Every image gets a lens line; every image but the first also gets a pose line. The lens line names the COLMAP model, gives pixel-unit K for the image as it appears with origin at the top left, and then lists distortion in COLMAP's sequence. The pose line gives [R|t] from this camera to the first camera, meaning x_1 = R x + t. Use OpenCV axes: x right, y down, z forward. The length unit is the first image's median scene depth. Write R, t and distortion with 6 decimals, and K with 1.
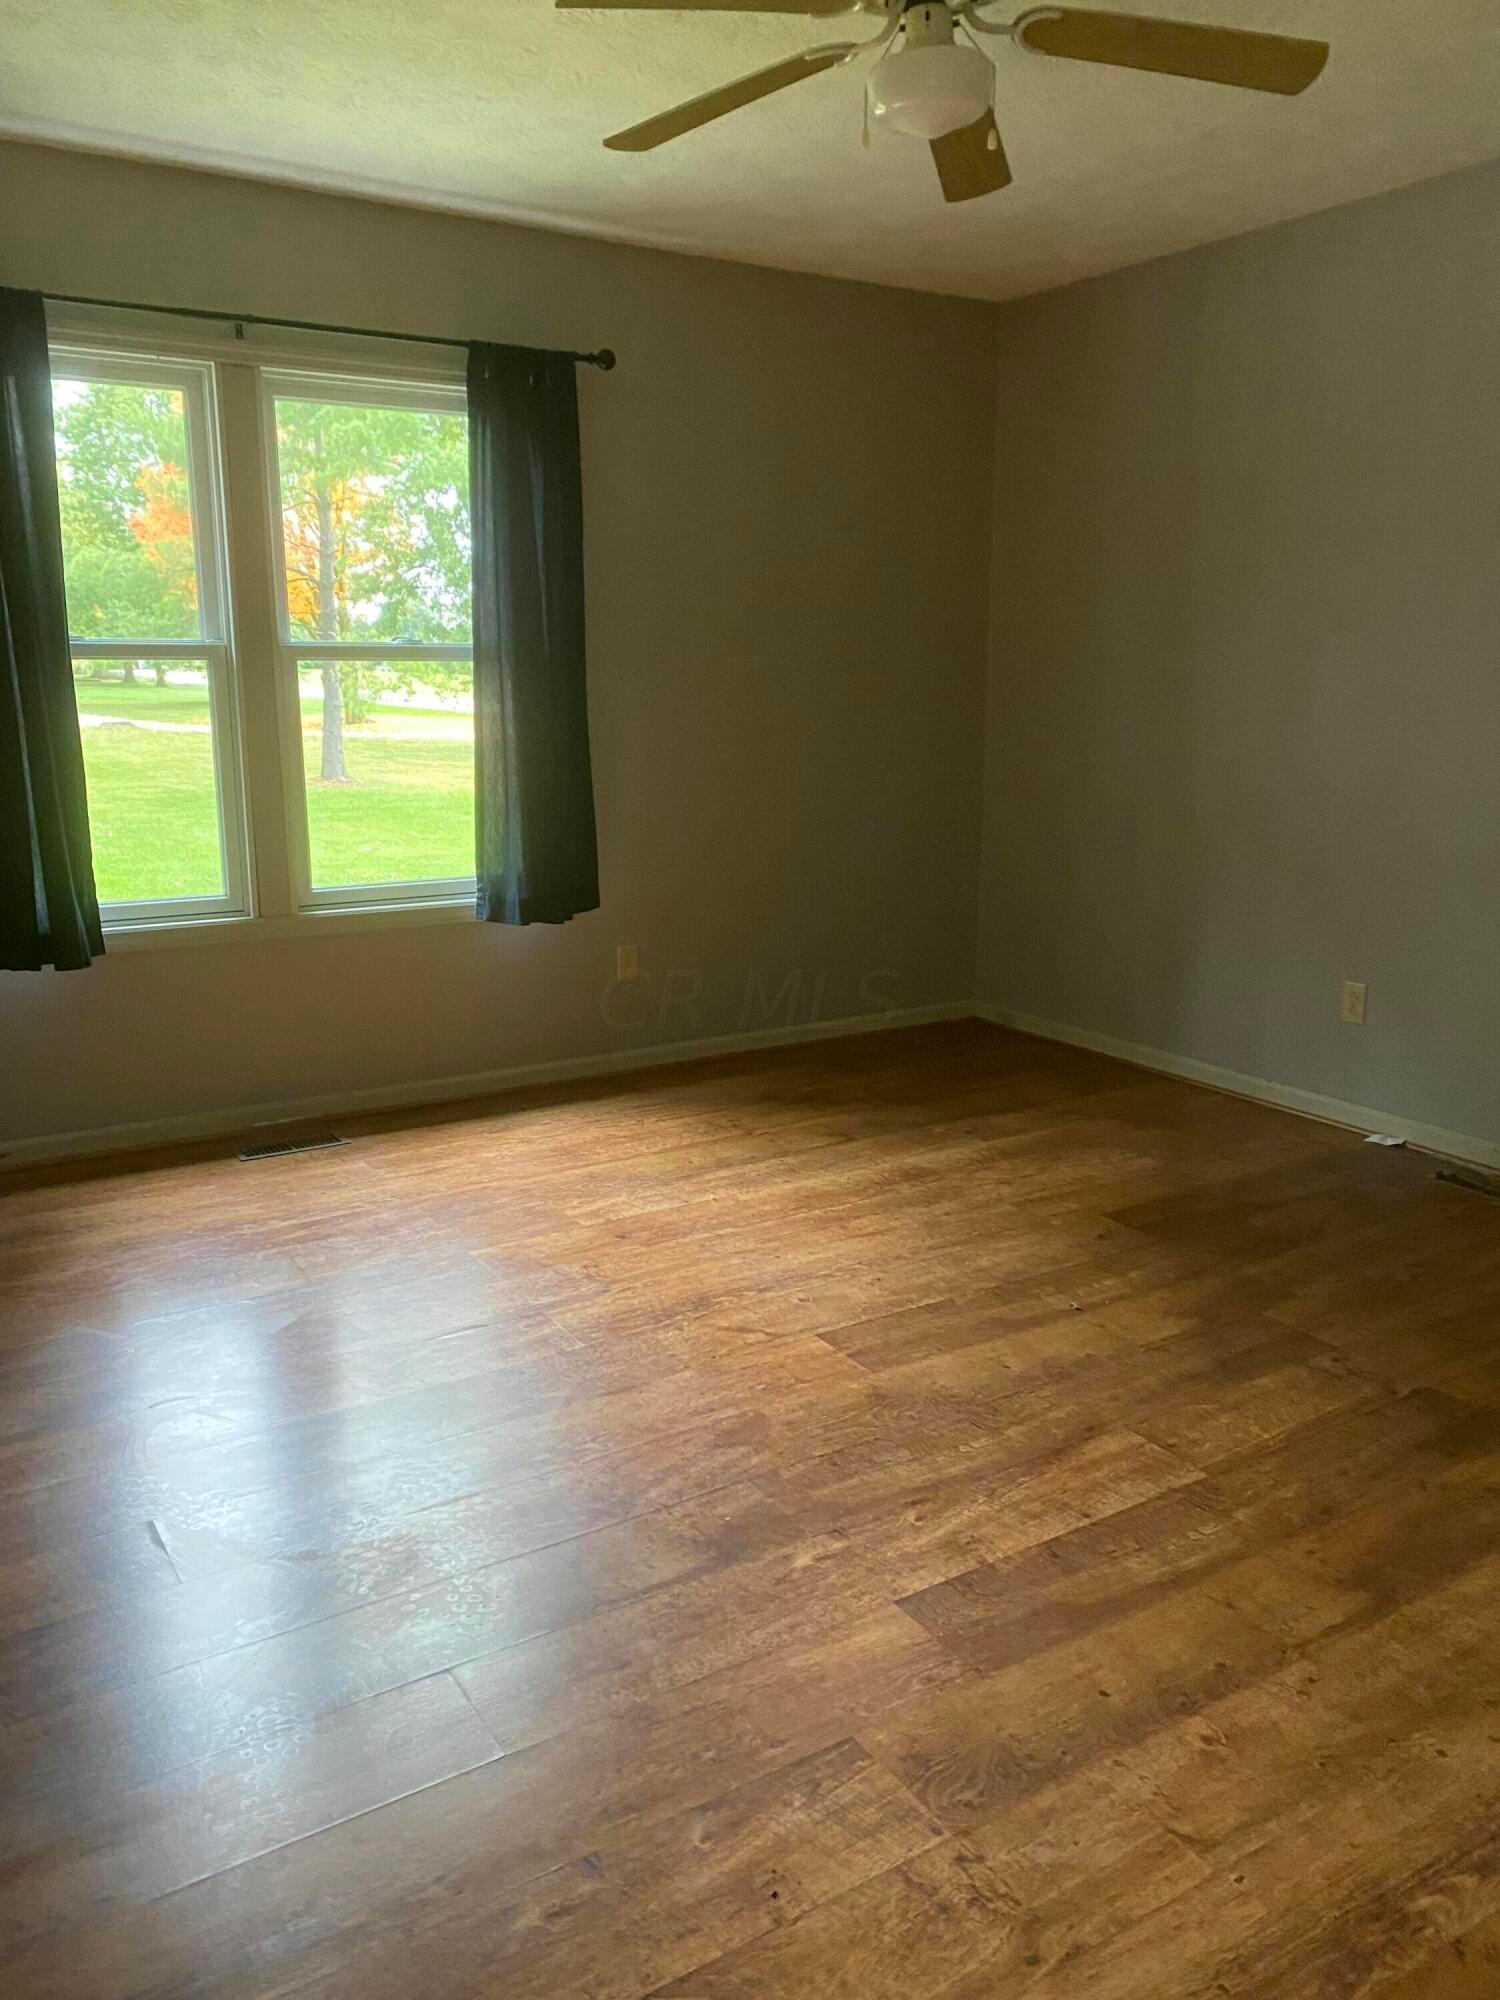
lens RADIAL K [[1547.2, 0, 750.0], [0, 1547.2, 1000.0], [0, 0, 1]] dist [0.009624, 0.007071]
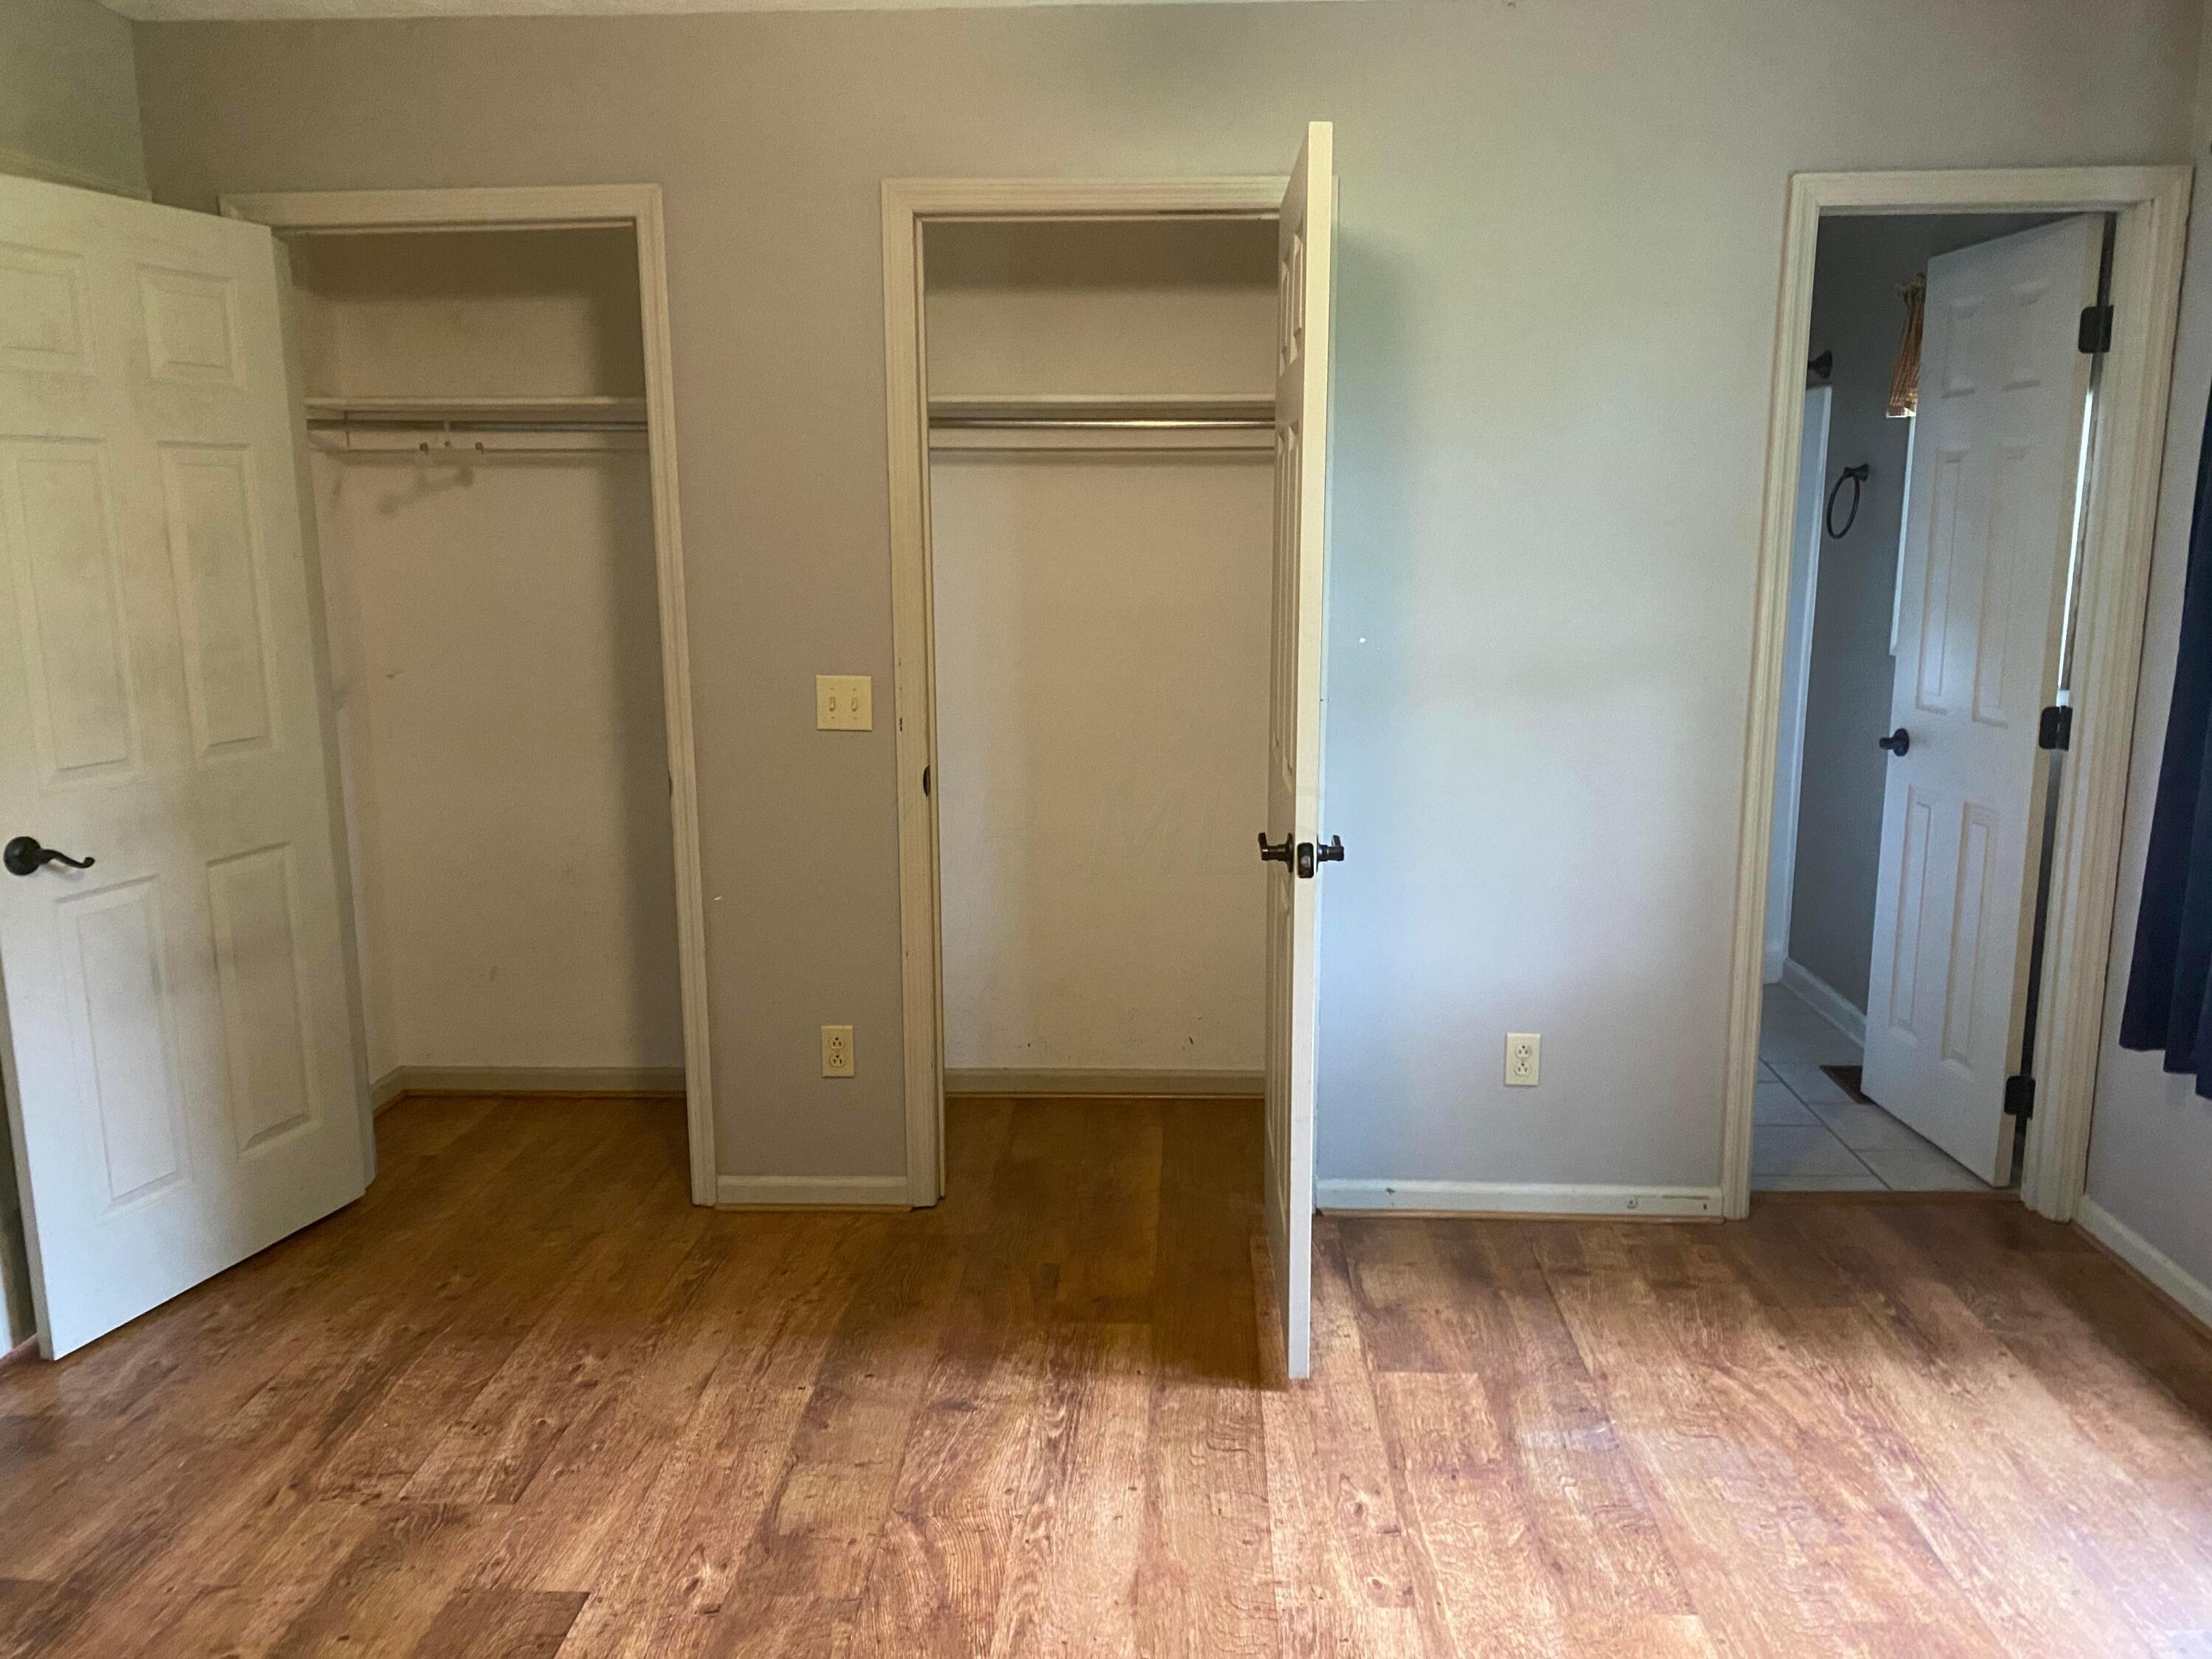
lens RADIAL K [[1711.2, 0, 1106.0], [0, 1711.2, 829.5], [0, 0, 1]] dist [0.009624, 0.007071]
pose [[-0.575586, 0.159697, -0.801996, 0.771838], [-0.171418, 0.935392, 0.309285, -0.514020], [0.799573, 0.315497, -0.511024, 1.817326]]
